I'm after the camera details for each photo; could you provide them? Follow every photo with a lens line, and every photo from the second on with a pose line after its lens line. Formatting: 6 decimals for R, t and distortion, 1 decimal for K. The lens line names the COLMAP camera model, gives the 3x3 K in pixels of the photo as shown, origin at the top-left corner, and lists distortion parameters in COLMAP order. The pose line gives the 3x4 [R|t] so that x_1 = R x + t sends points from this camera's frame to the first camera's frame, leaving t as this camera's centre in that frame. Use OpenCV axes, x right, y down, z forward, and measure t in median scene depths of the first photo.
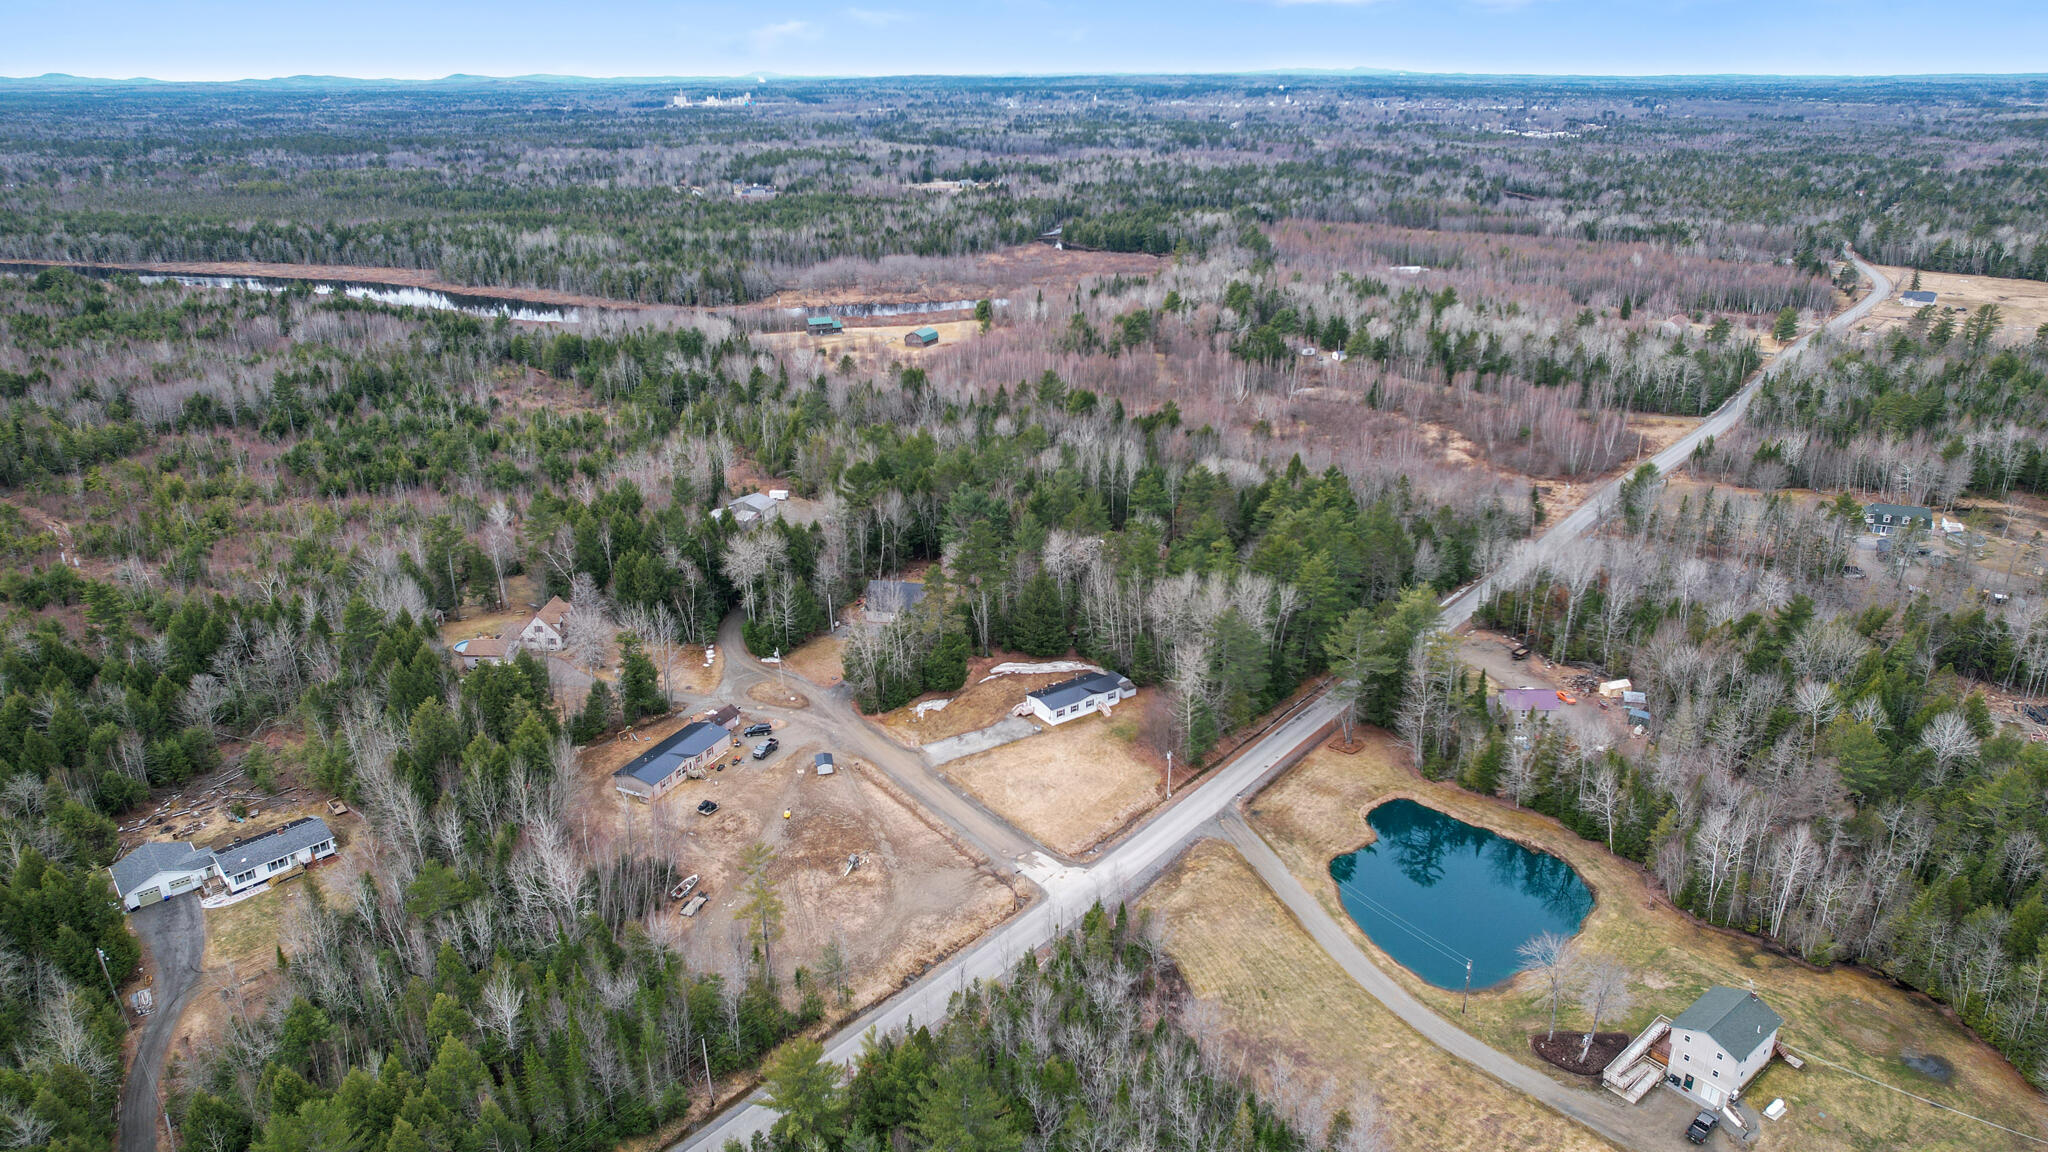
lens RADIAL K [[1310.8, 0, 1041.1], [0, 1310.8, 575.9], [0, 0, 1]] dist [-0.035868, 0.001841]
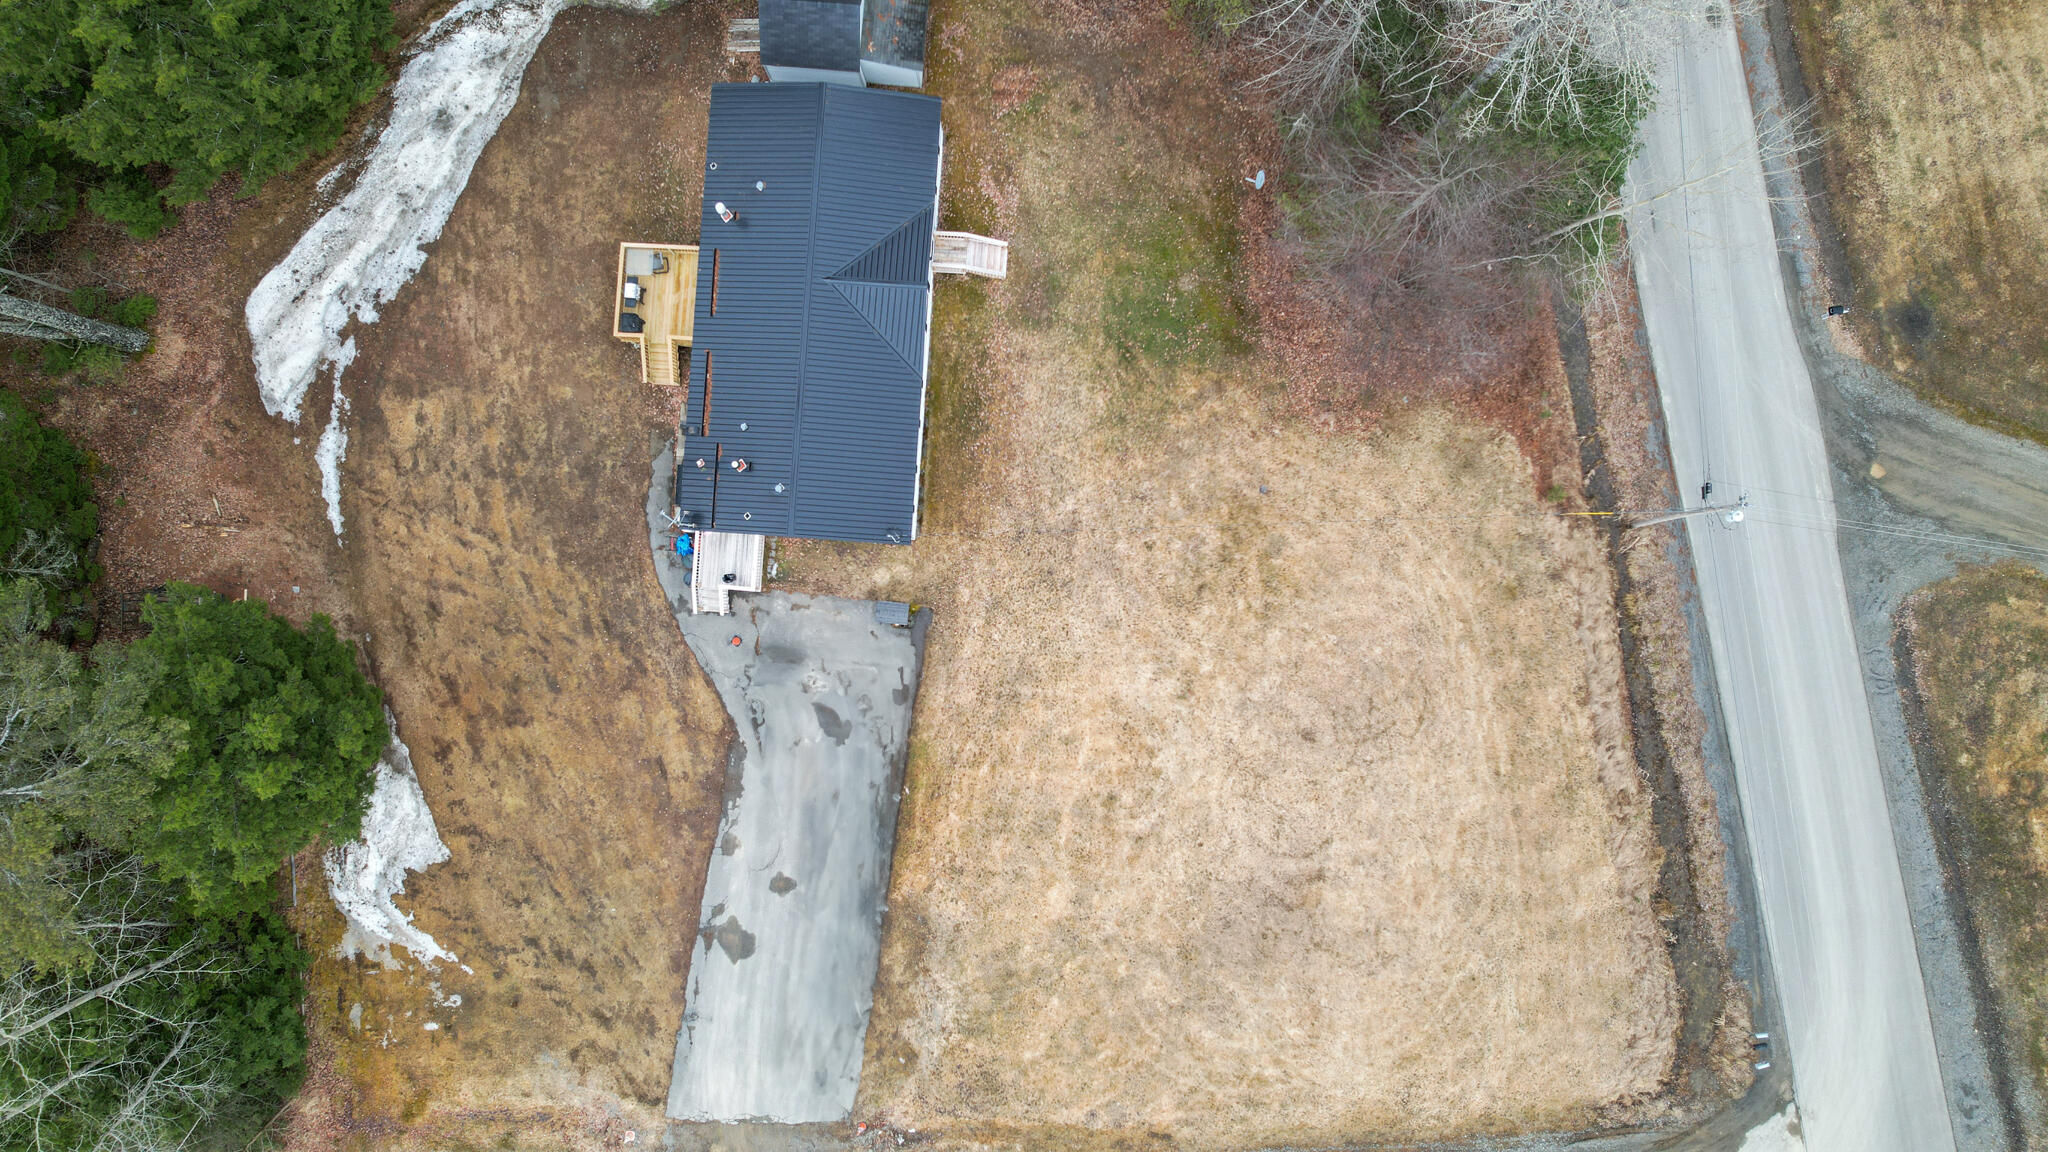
lens RADIAL K [[1296.5, 0, 1040.5], [0, 1296.5, 574.3], [0, 0, 1]] dist [-0.057339, 0.042698]
pose [[0.641749, -0.766871, 0.008205, 0.012521], [0.275956, 0.240887, 0.930495, -0.057409], [-0.715547, -0.594880, 0.366211, 0.715039]]
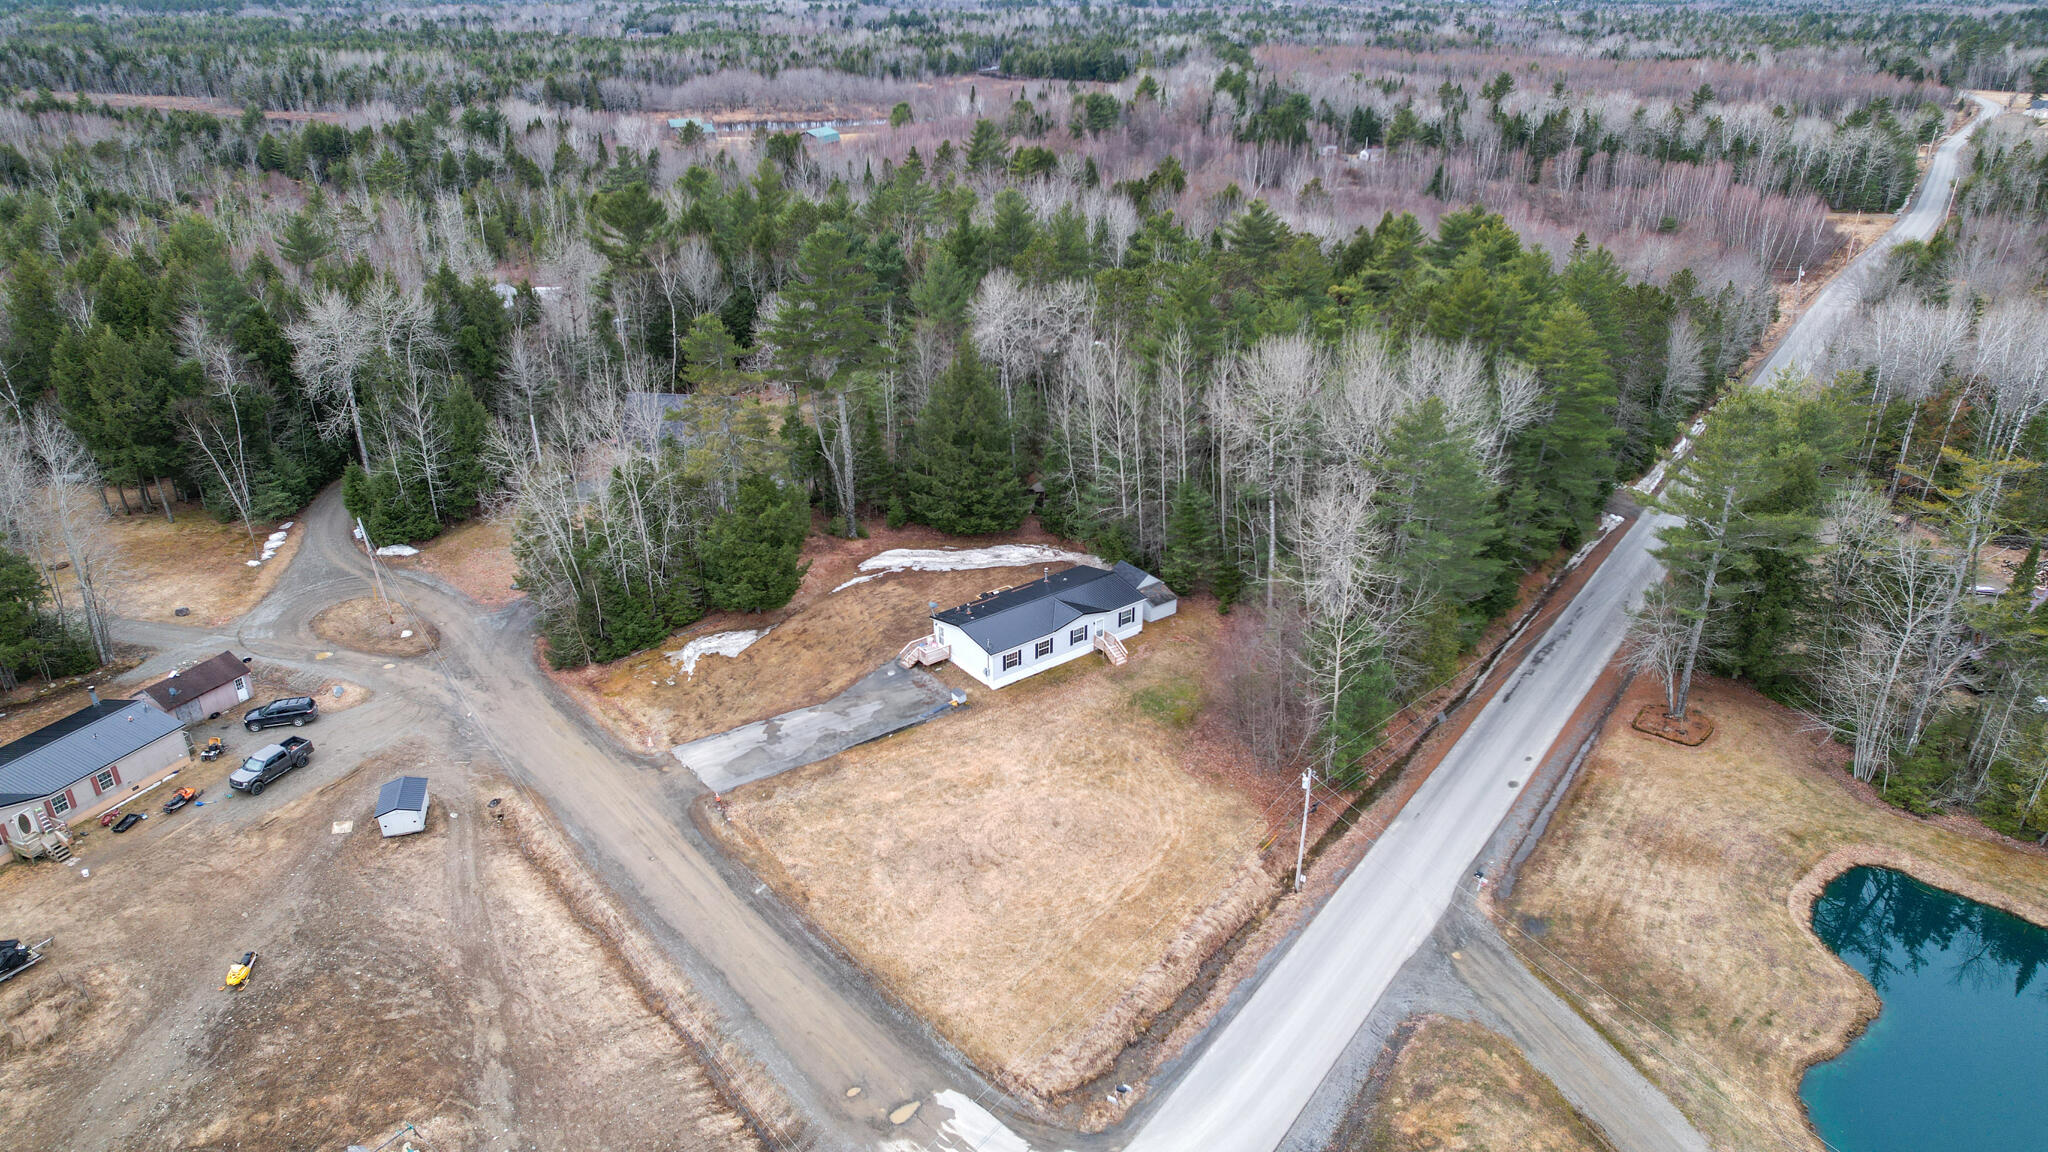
lens RADIAL K [[1296.5, 0, 1040.5], [0, 1296.5, 574.3], [0, 0, 1]] dist [-0.057339, 0.042698]
pose [[0.999008, -0.013851, 0.042315, 0.005384], [0.010938, 0.997604, 0.068308, 0.038045], [-0.043160, -0.067777, 0.996767, 0.459558]]
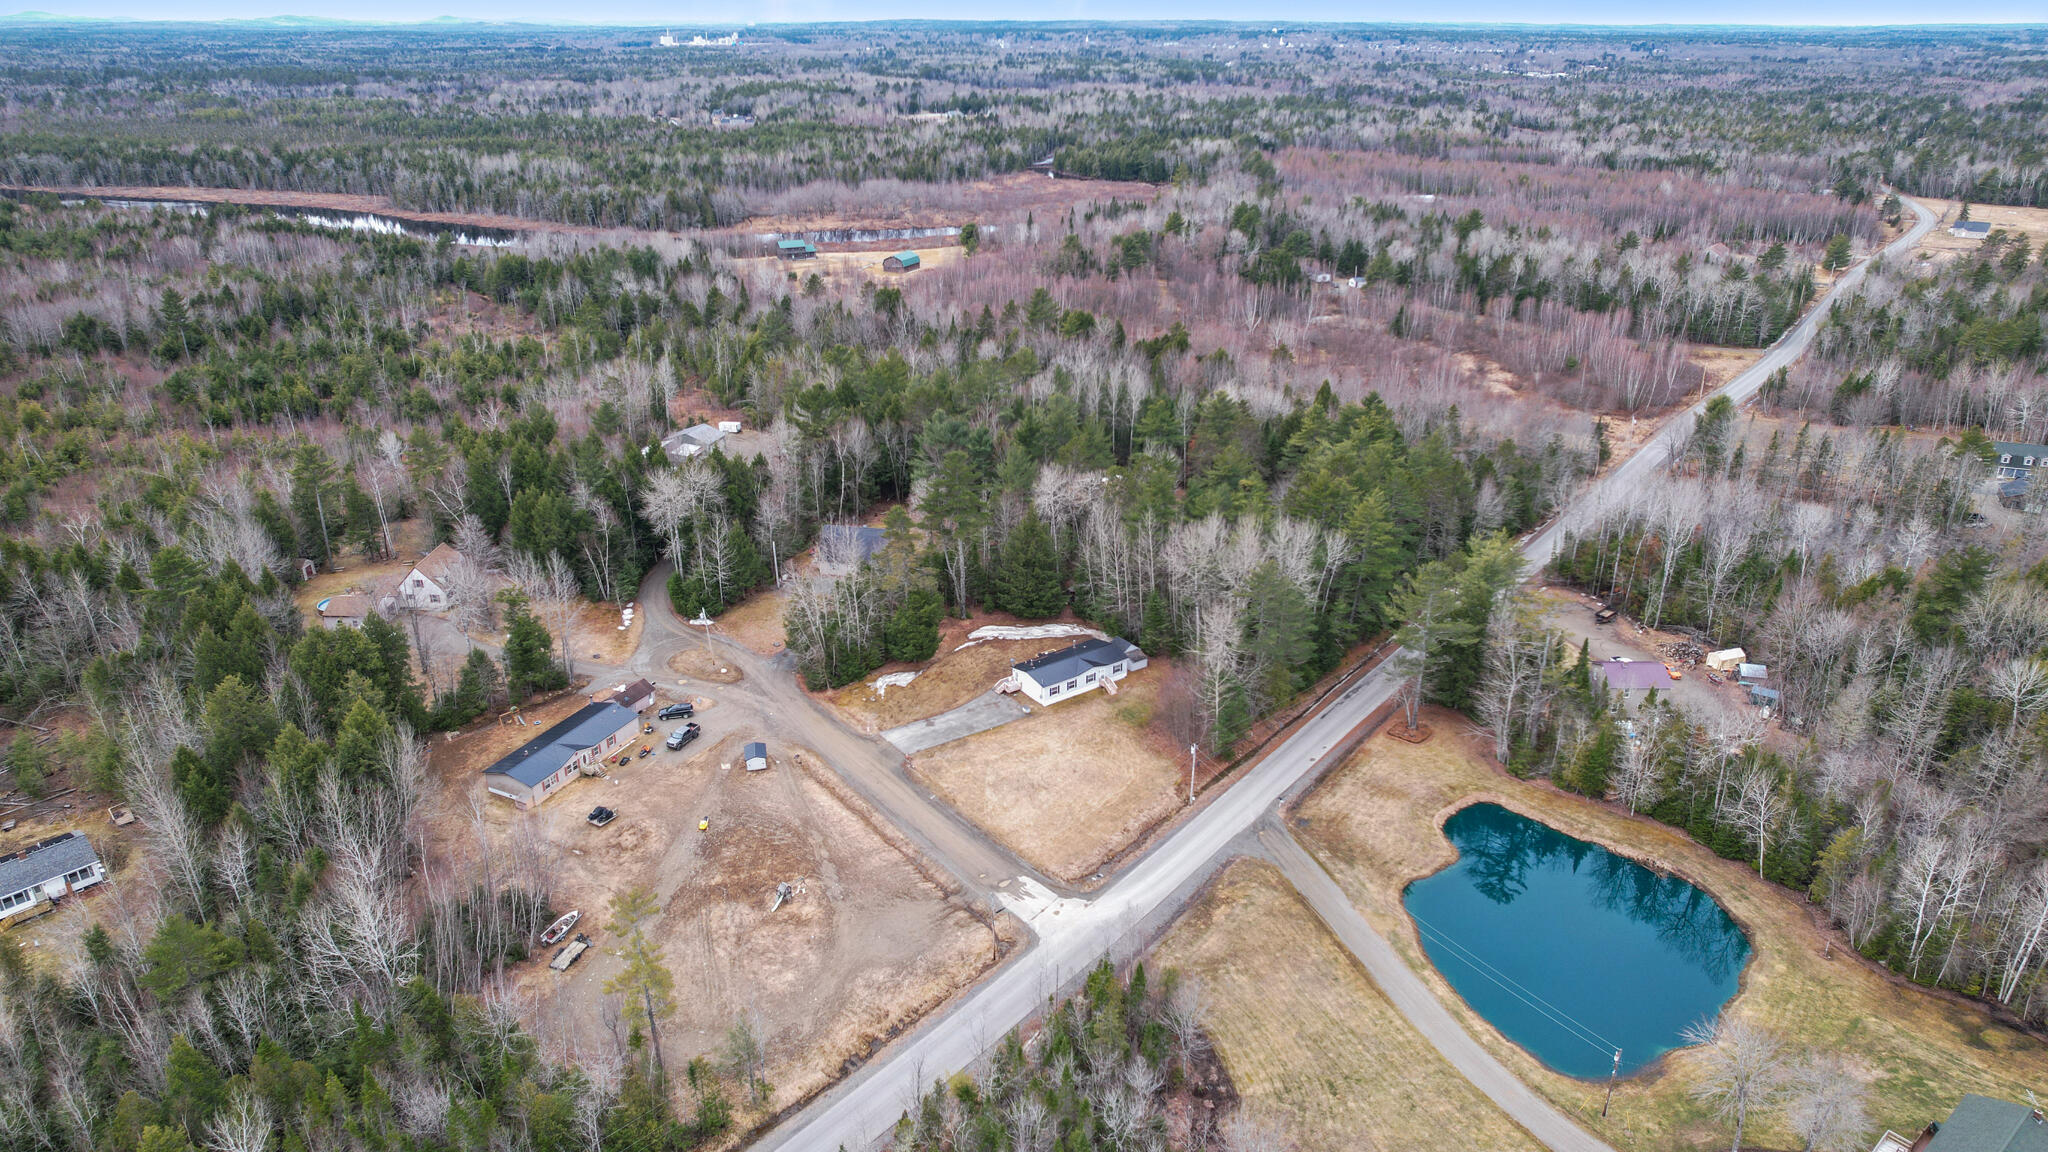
lens RADIAL K [[1296.5, 0, 1040.5], [0, 1296.5, 574.3], [0, 0, 1]] dist [-0.057339, 0.042698]
pose [[0.999967, 0.002826, 0.007588, 0.000082], [-0.003124, 0.999210, 0.039621, 0.001542], [-0.007470, -0.039643, 0.999186, 0.165800]]
